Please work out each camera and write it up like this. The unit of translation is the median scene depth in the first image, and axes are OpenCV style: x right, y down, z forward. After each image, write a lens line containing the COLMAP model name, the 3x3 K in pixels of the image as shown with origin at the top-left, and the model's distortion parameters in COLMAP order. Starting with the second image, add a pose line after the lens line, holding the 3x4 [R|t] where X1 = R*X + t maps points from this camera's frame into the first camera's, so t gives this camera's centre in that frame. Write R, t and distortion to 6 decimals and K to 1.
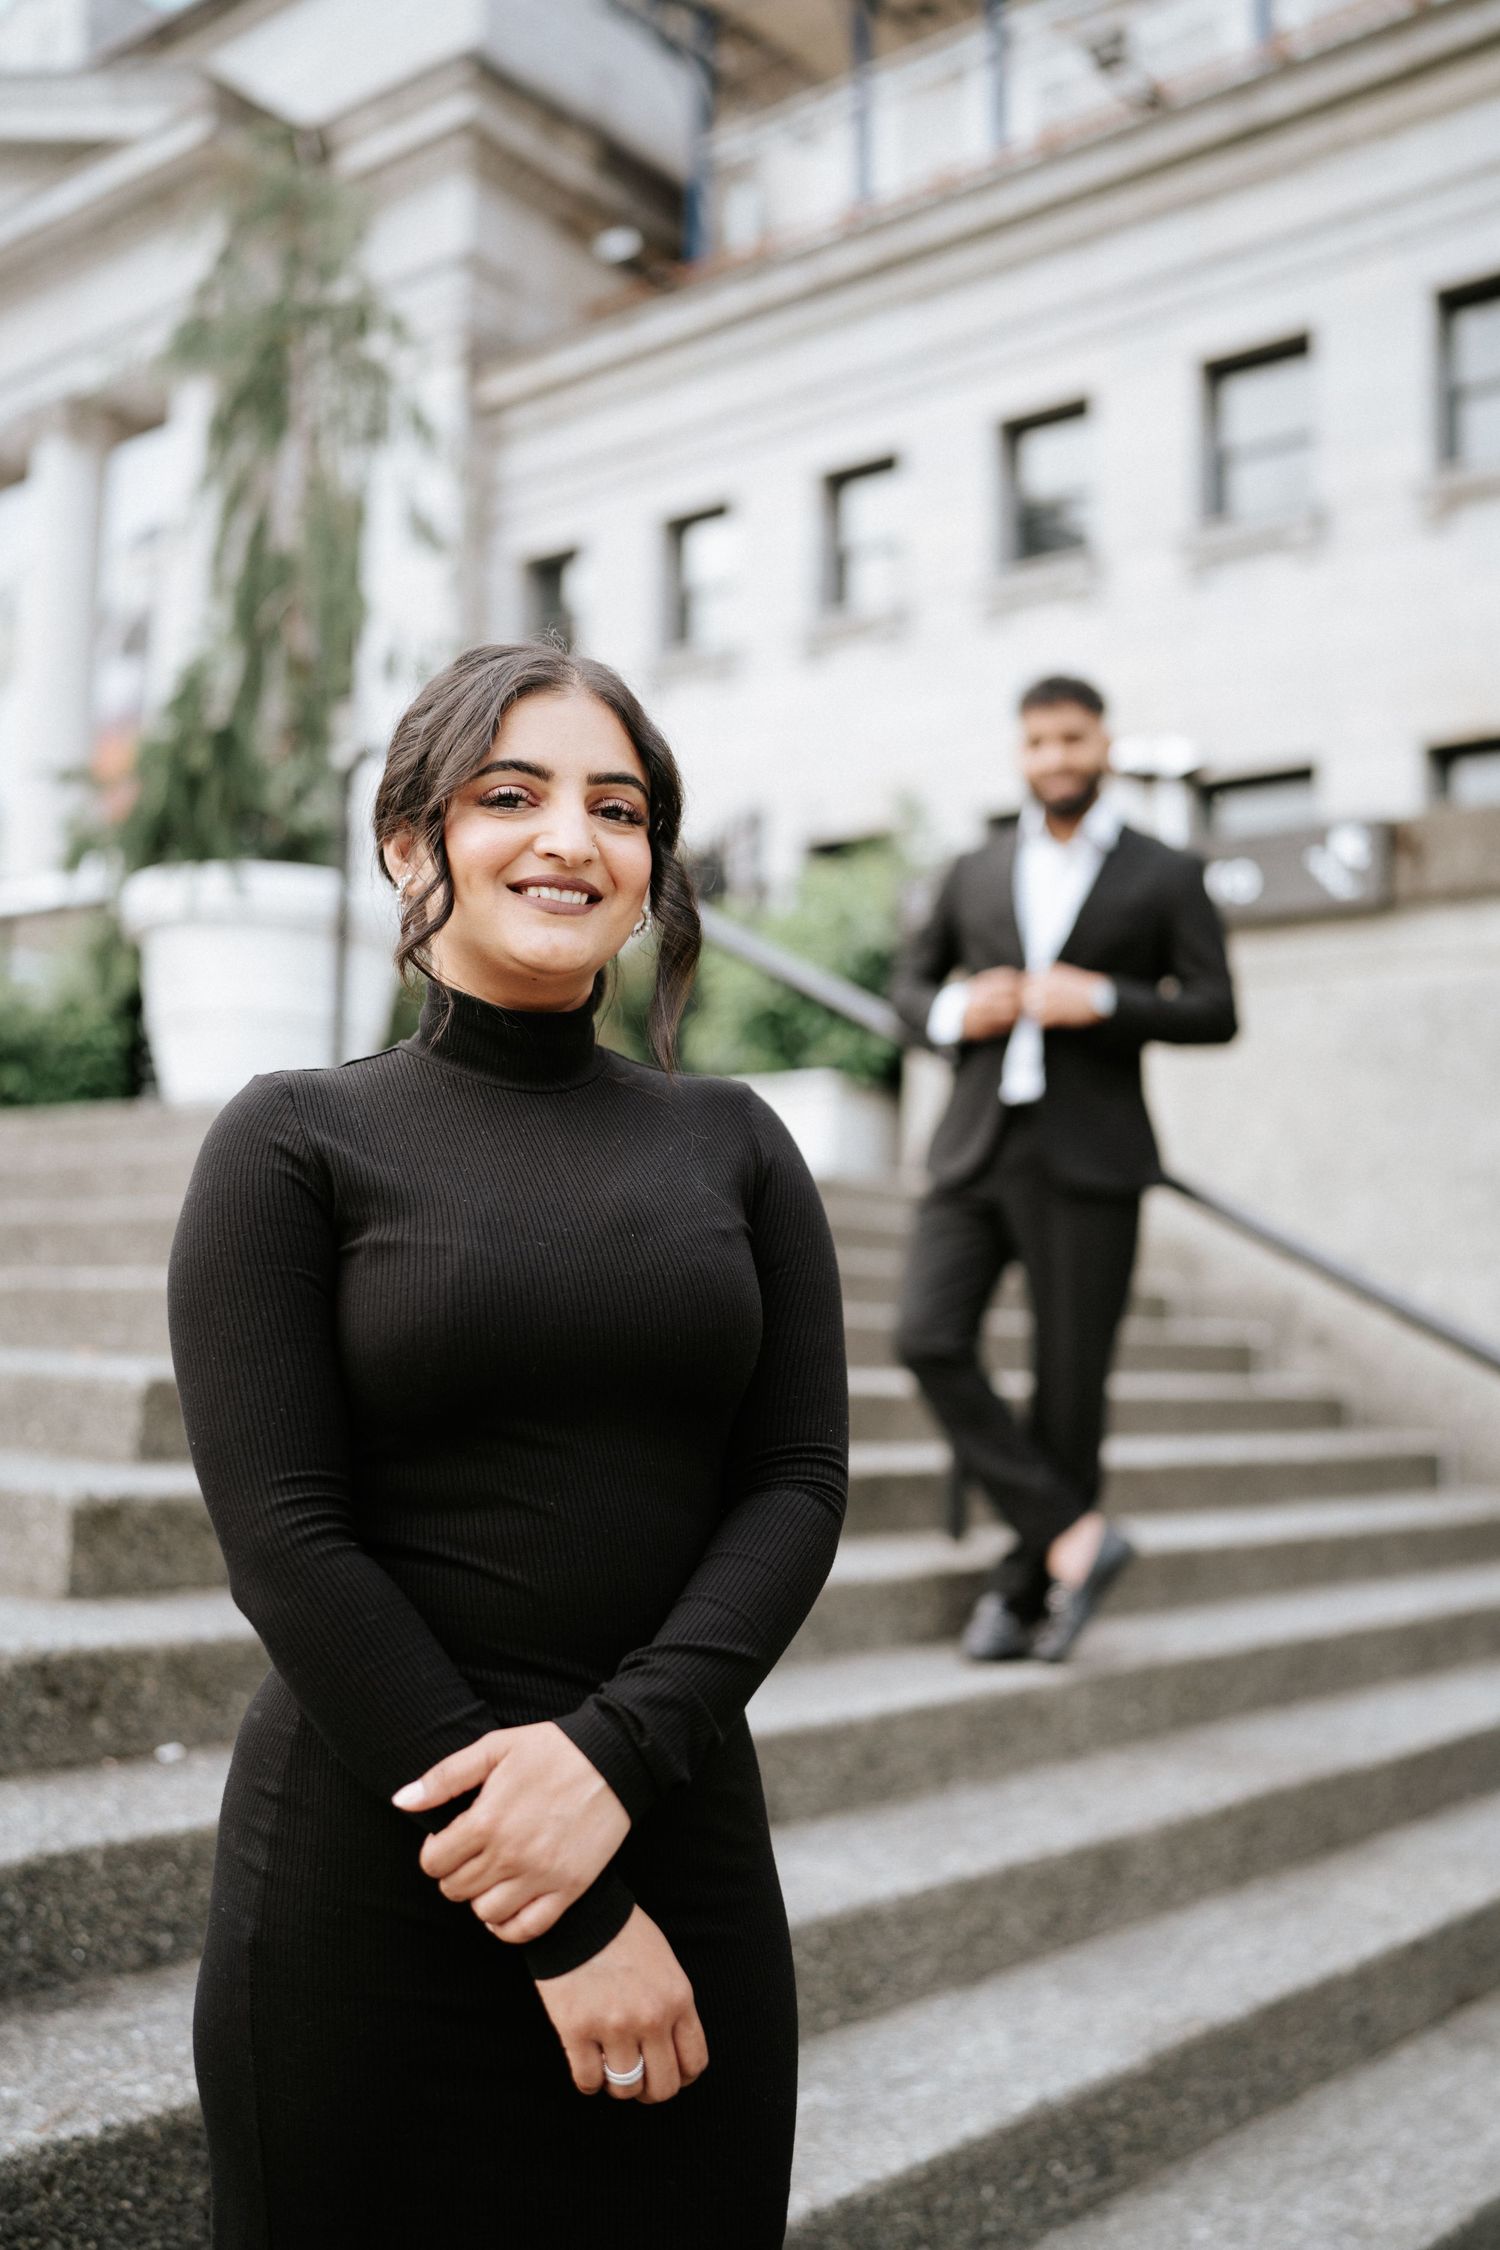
lens RADIAL K [[2205.5, 0, 755.5], [0, 2205.5, 1133.6], [0, 0, 1]] dist [-0.061748, 0.174666]
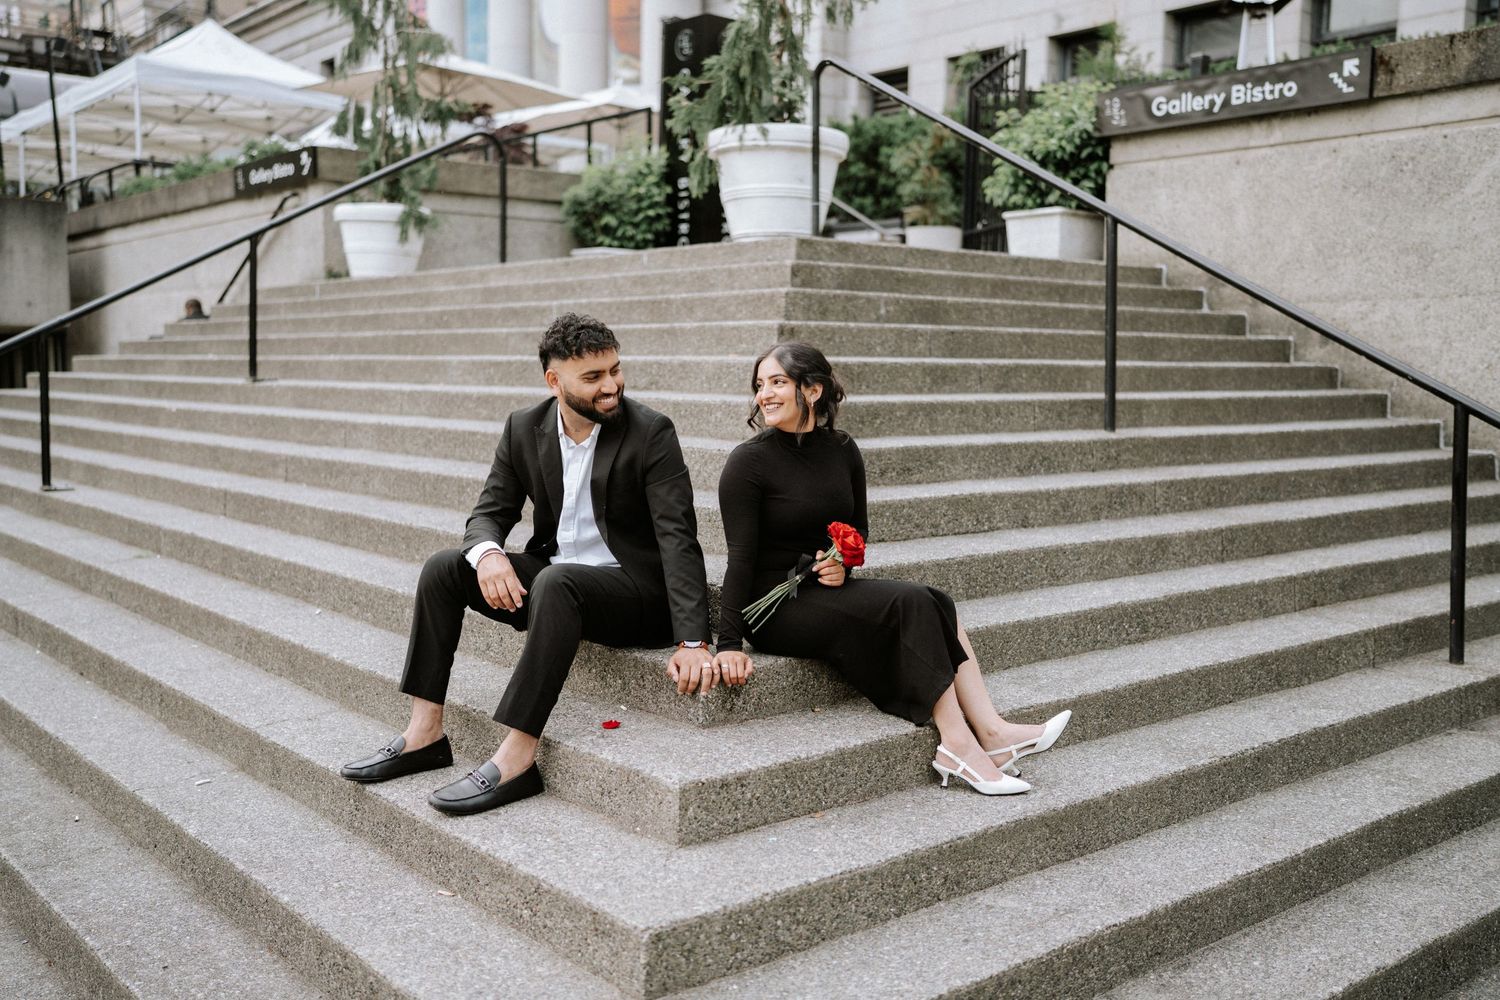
lens RADIAL K [[1454.6, 0, 751.9], [0, 1454.6, 510.2], [0, 0, 1]] dist [-0.052561, 0.162043]
pose [[0.982277, -0.005590, -0.187352, 0.001668], [0.041596, 0.981131, 0.188816, -0.005396], [0.182761, -0.193263, 0.963975, -0.095856]]
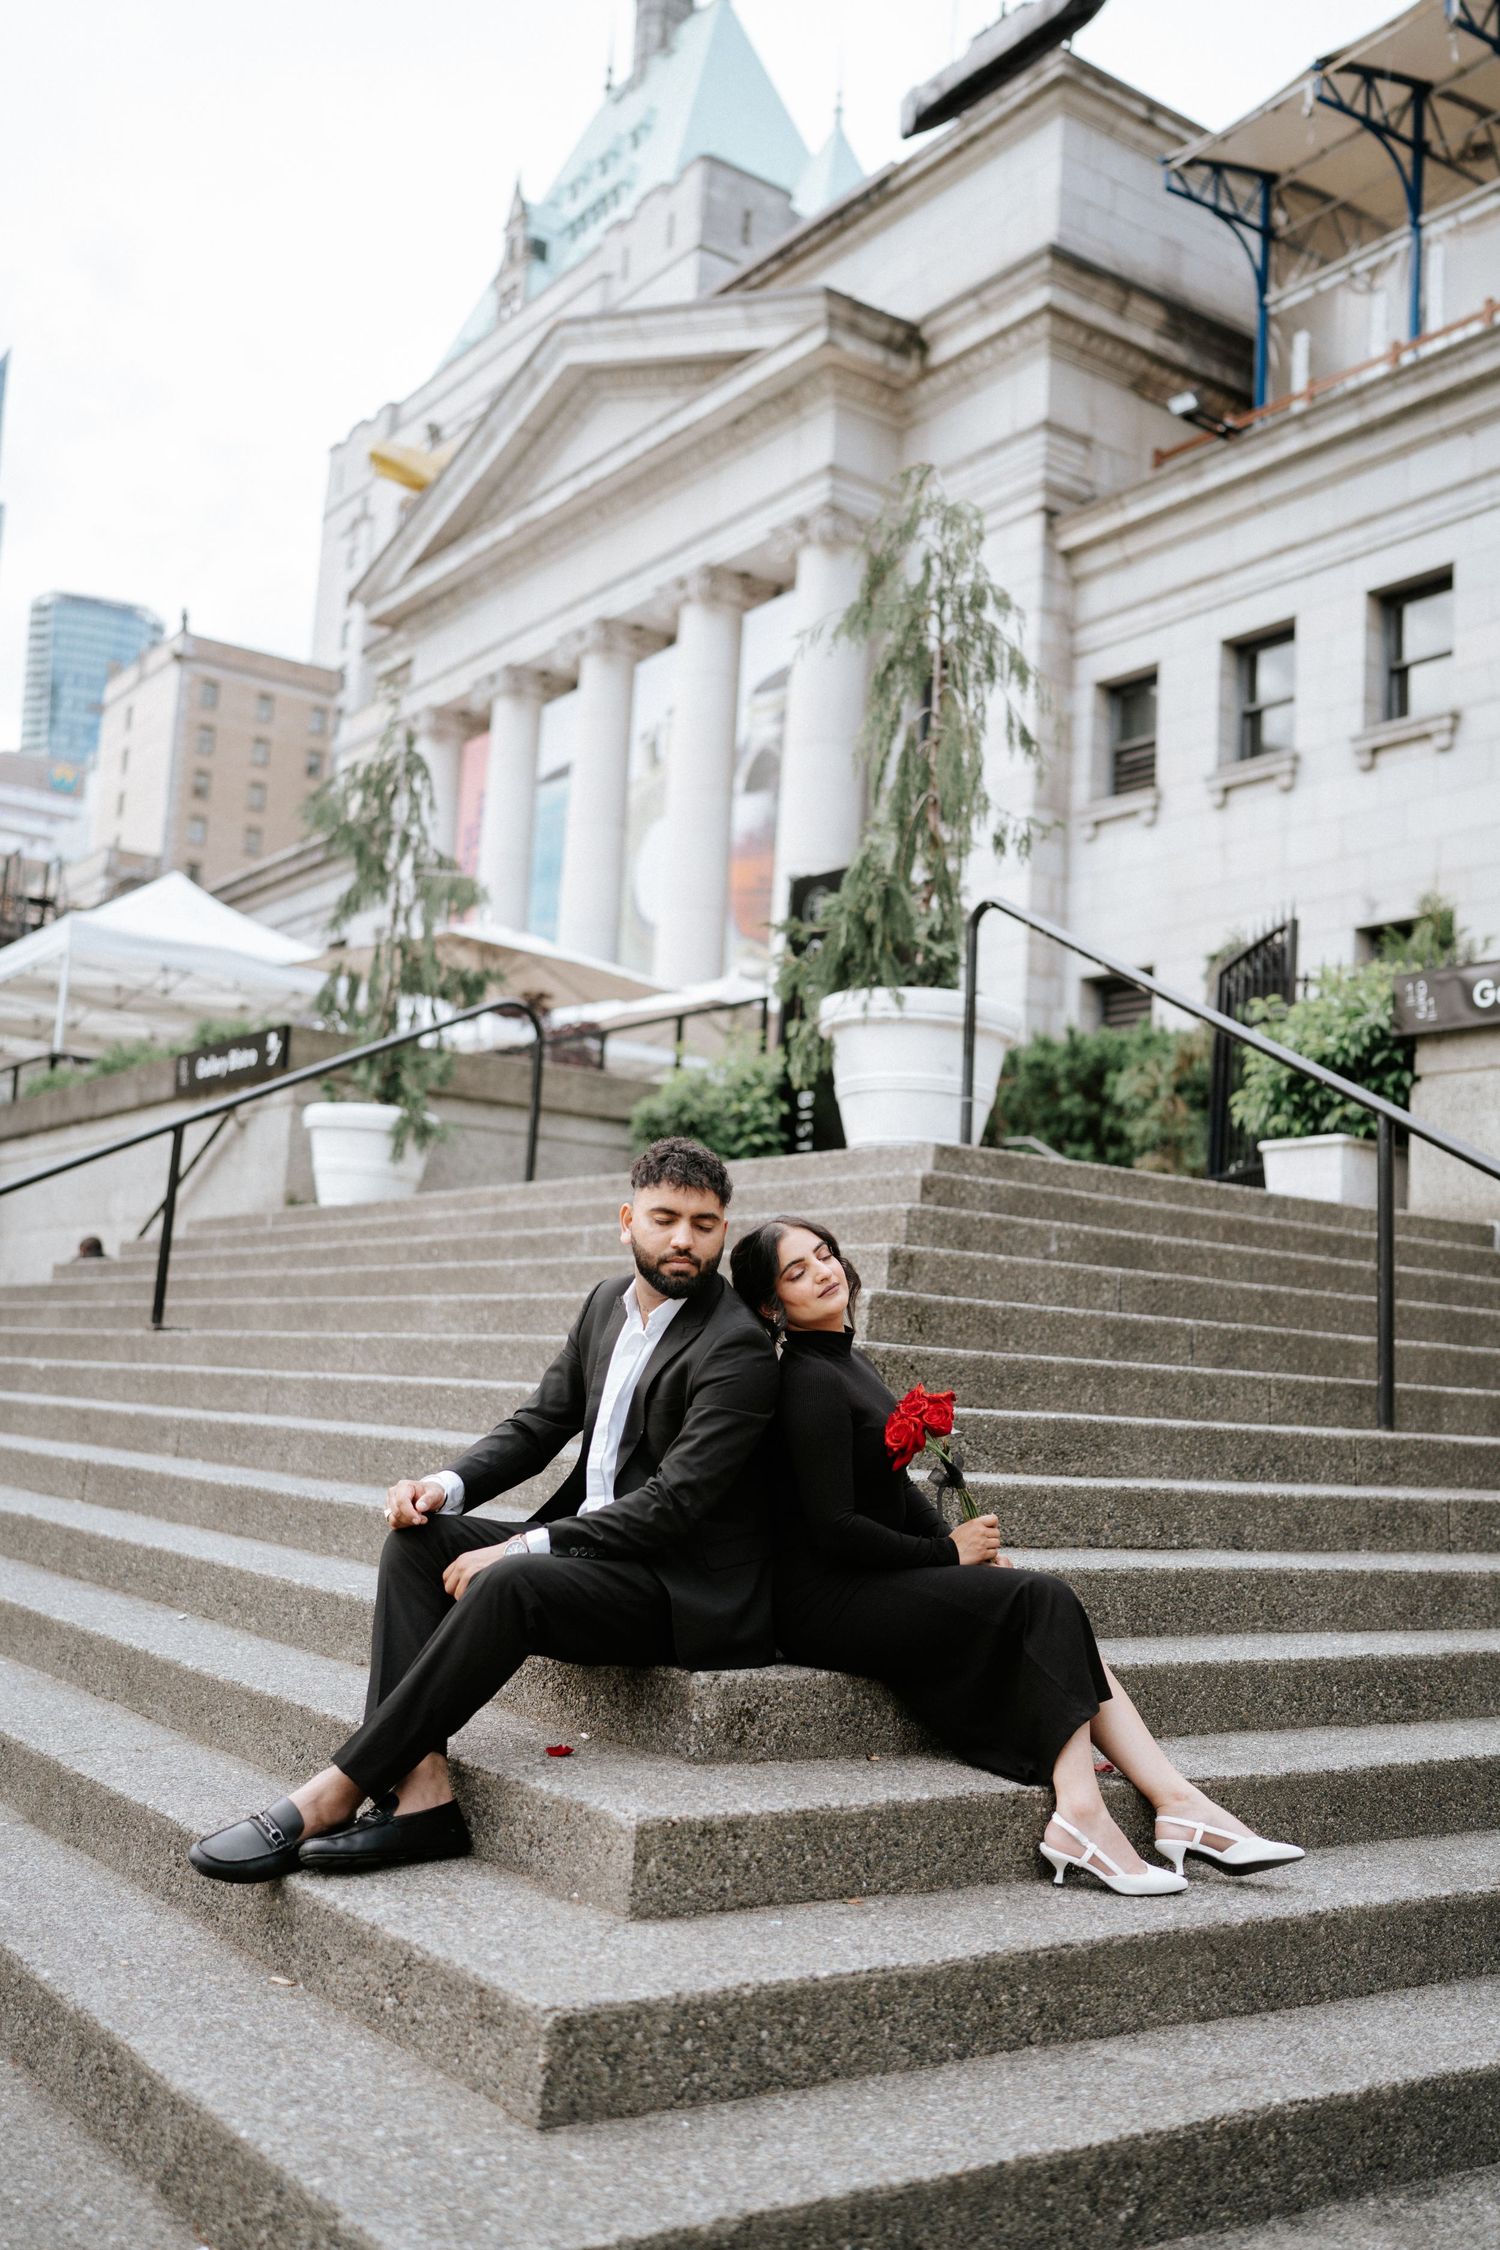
lens RADIAL K [[2182.0, 0, 757.3], [0, 2182.0, 1128.8], [0, 0, 1]] dist [-0.052561, 0.162043]
pose [[0.964596, -0.012216, -0.263449, 0.013265], [0.001519, 0.999167, -0.040771, 0.007865], [0.263727, 0.038927, 0.963811, -0.101817]]
